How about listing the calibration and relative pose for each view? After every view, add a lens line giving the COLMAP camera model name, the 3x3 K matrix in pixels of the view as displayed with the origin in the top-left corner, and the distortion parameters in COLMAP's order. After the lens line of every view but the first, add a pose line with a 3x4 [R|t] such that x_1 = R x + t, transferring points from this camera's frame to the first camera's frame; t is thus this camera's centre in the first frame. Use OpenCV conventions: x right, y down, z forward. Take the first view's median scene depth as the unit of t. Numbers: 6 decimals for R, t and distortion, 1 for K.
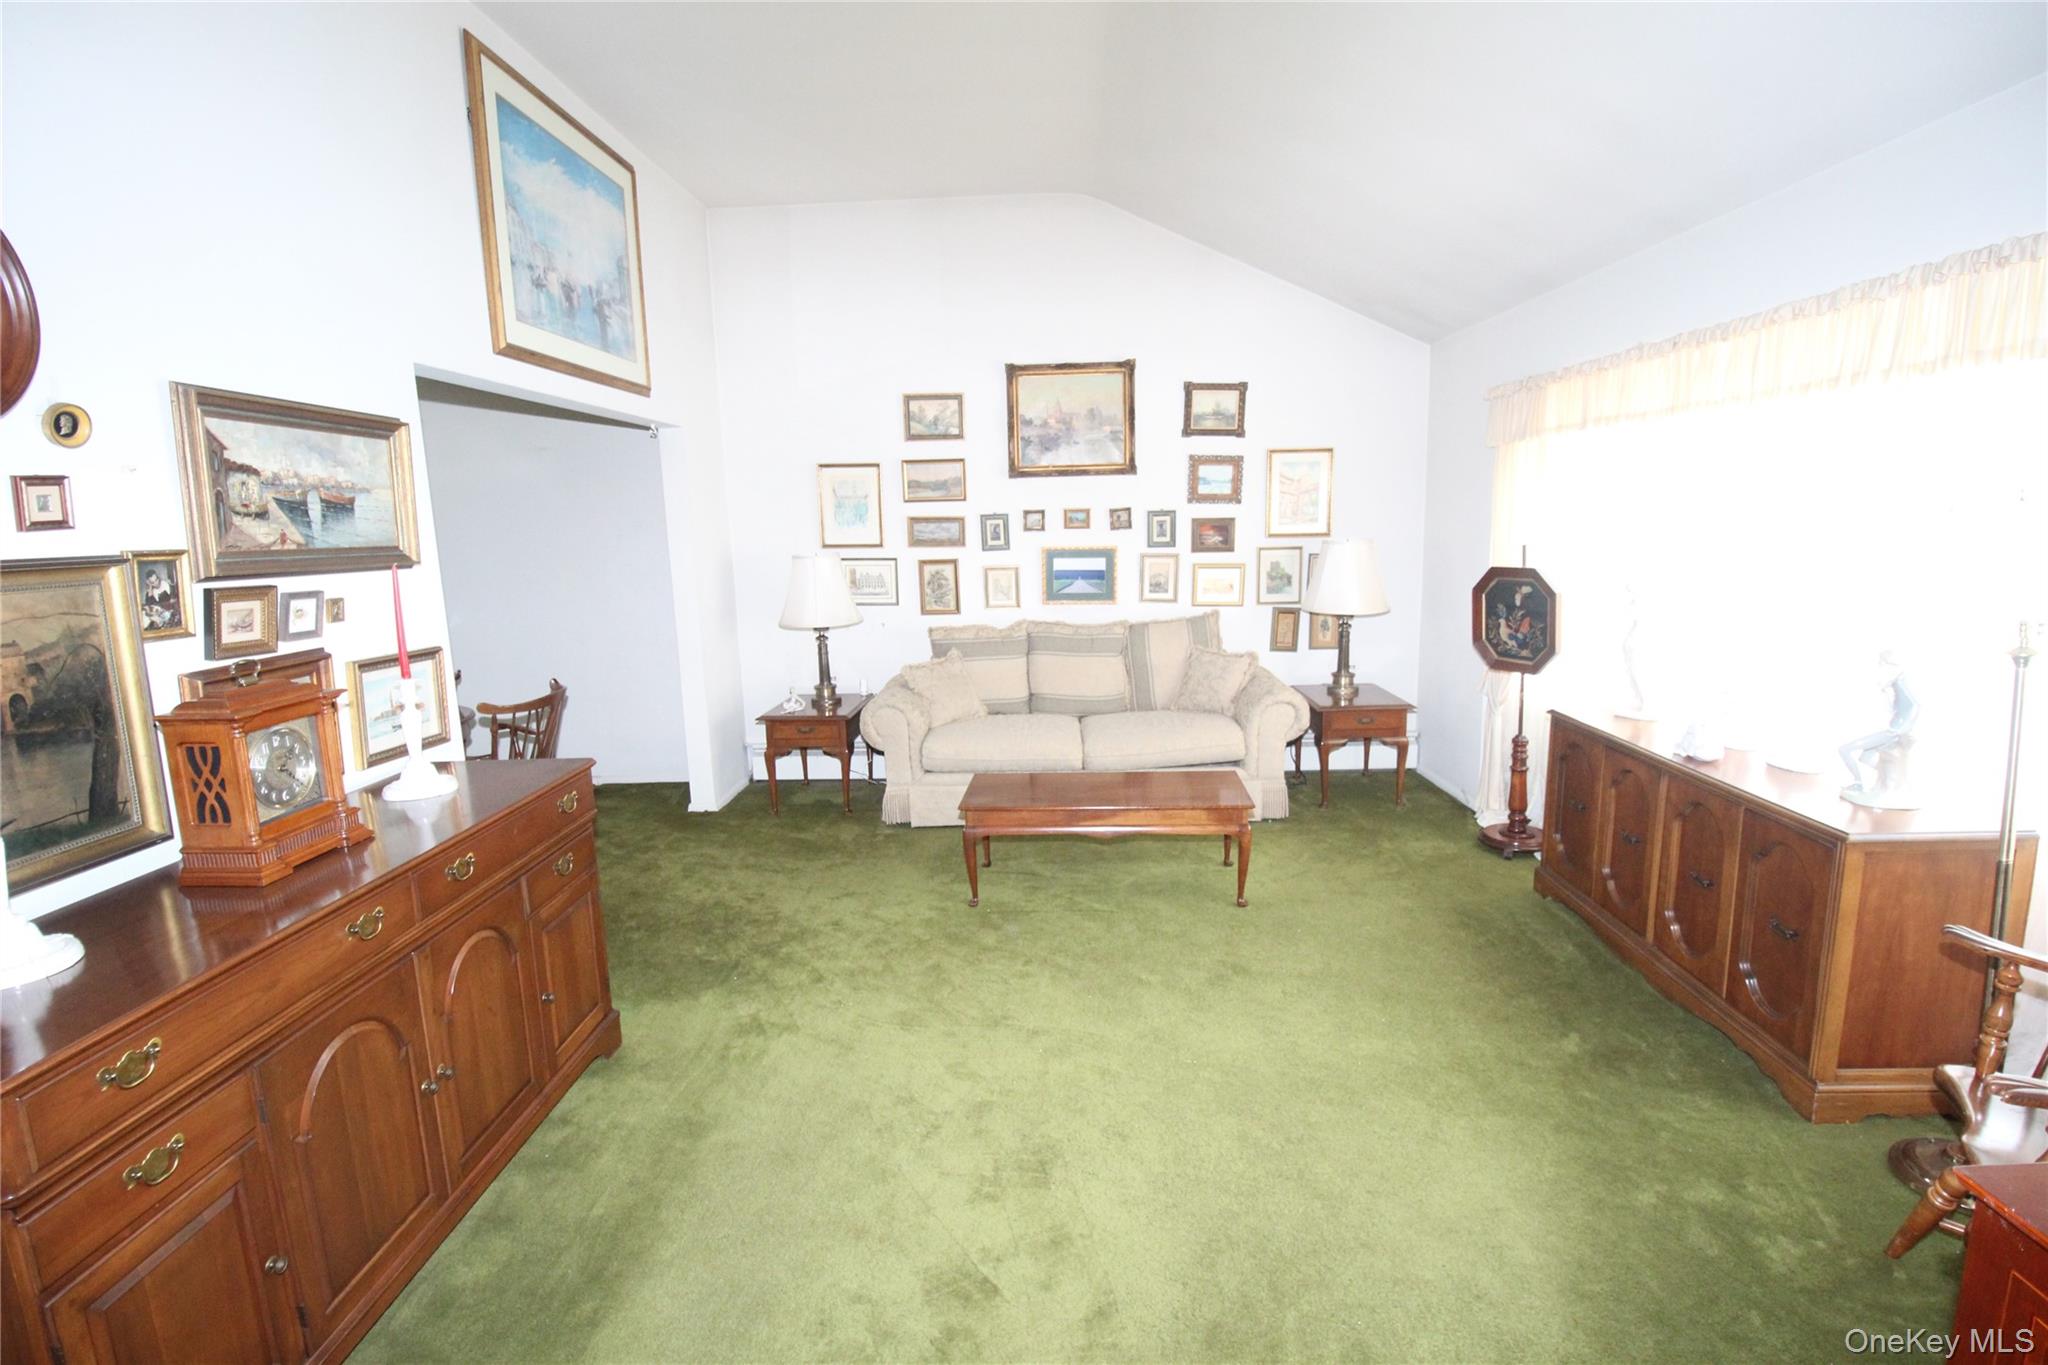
lens RADIAL K [[954.4, 0, 1024.0], [0, 954.4, 682.5], [0, 0, 1]] dist [-0.002163, -0.013013]
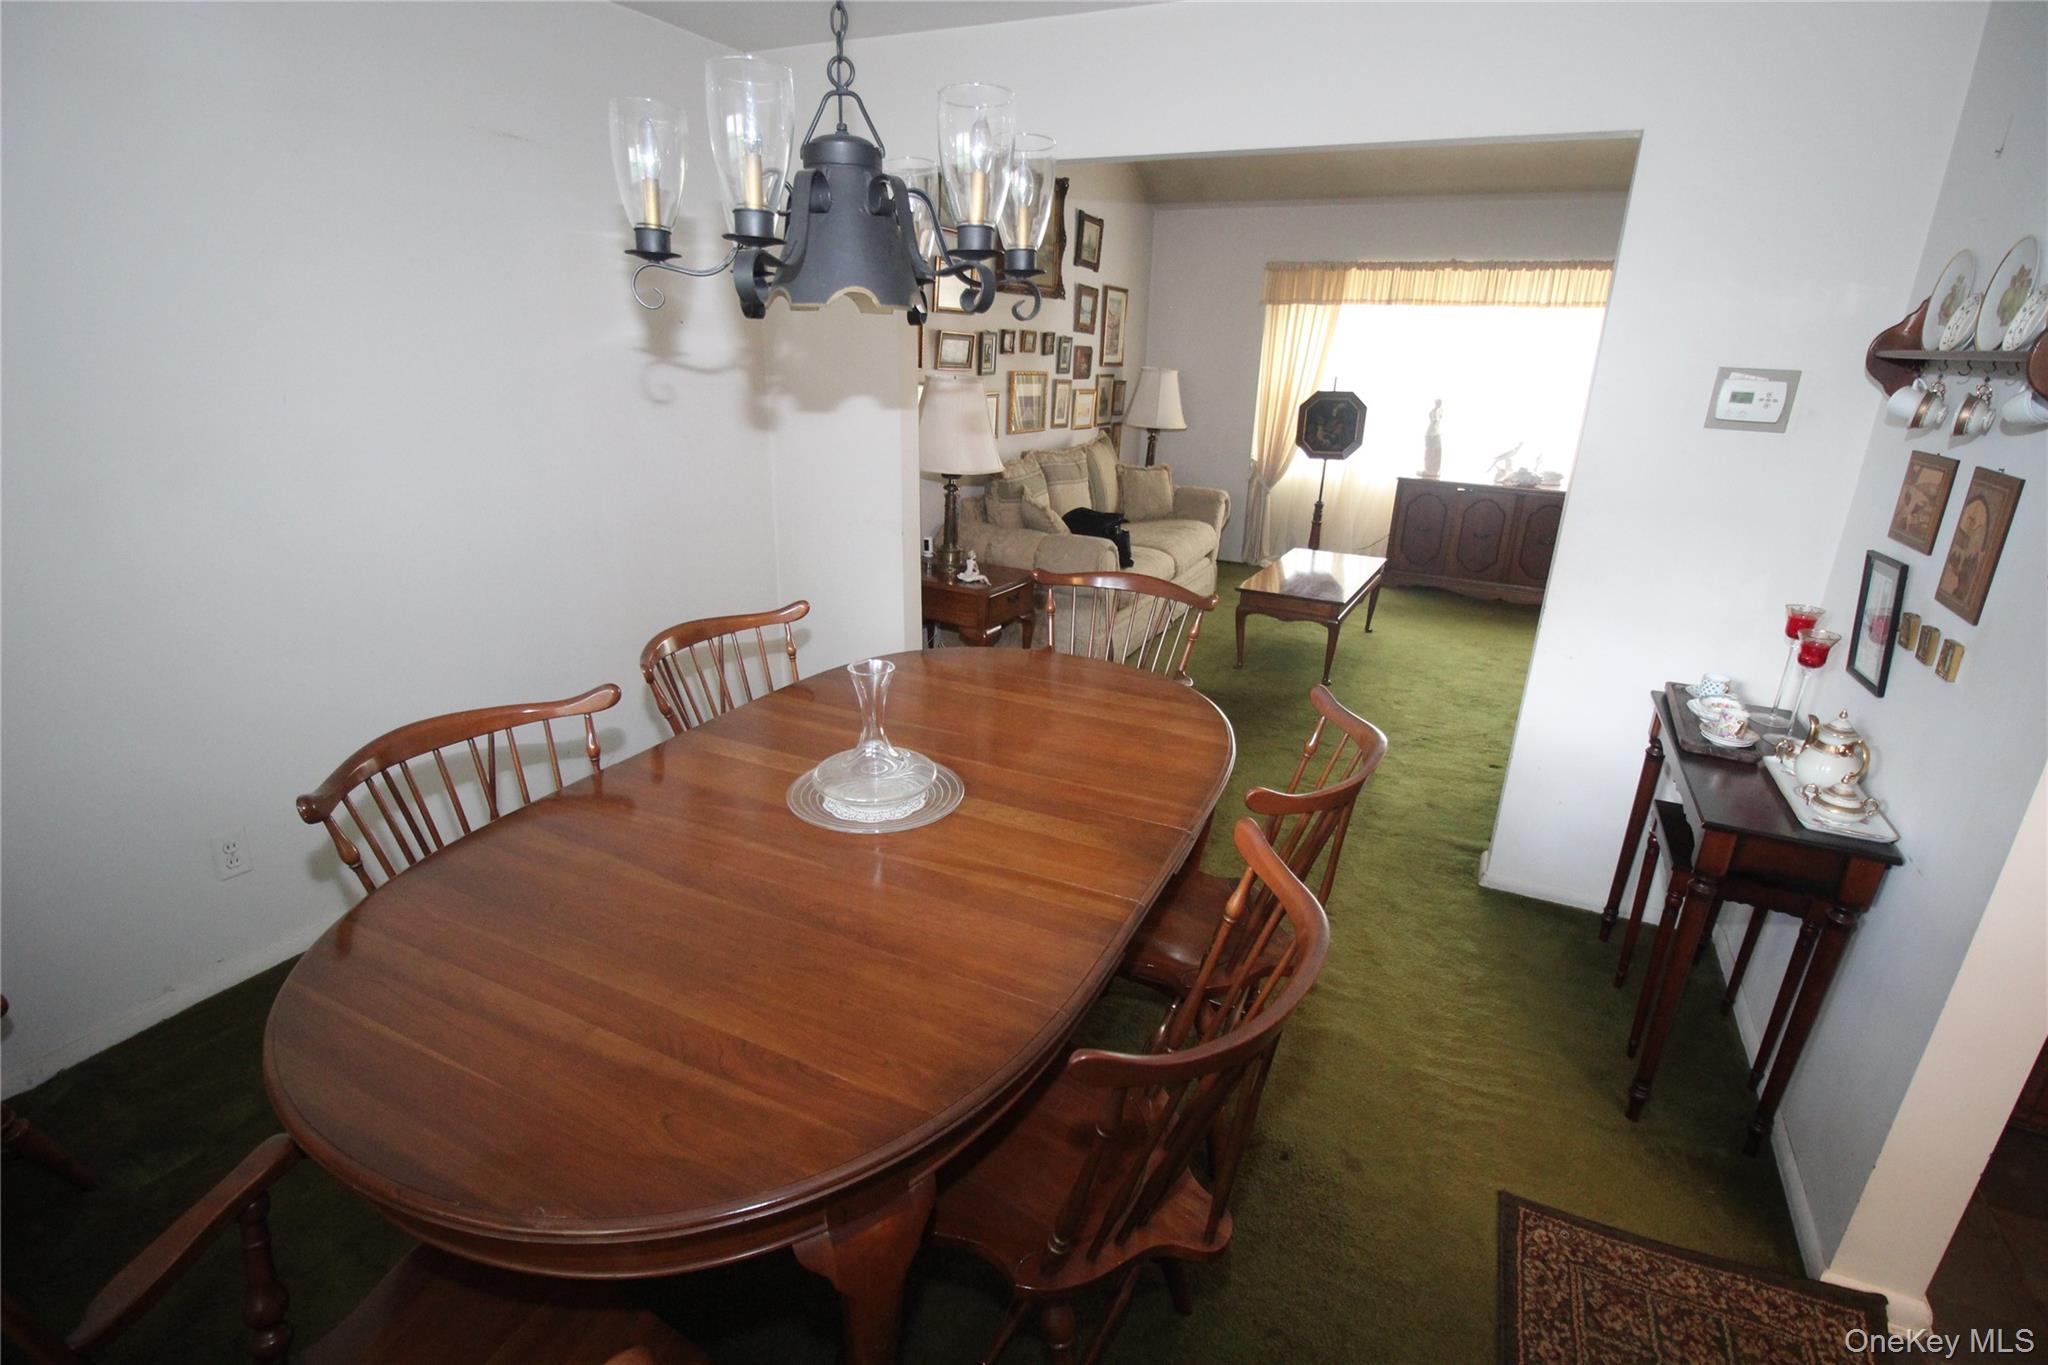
lens RADIAL K [[954.4, 0, 1024.0], [0, 954.4, 682.5], [0, 0, 1]] dist [-0.002163, -0.013013]
pose [[0.416614, -0.267404, 0.868866, -2.095203], [0.117548, 0.963582, 0.240191, -0.169705], [-0.901452, 0.002066, 0.432874, 1.393190]]
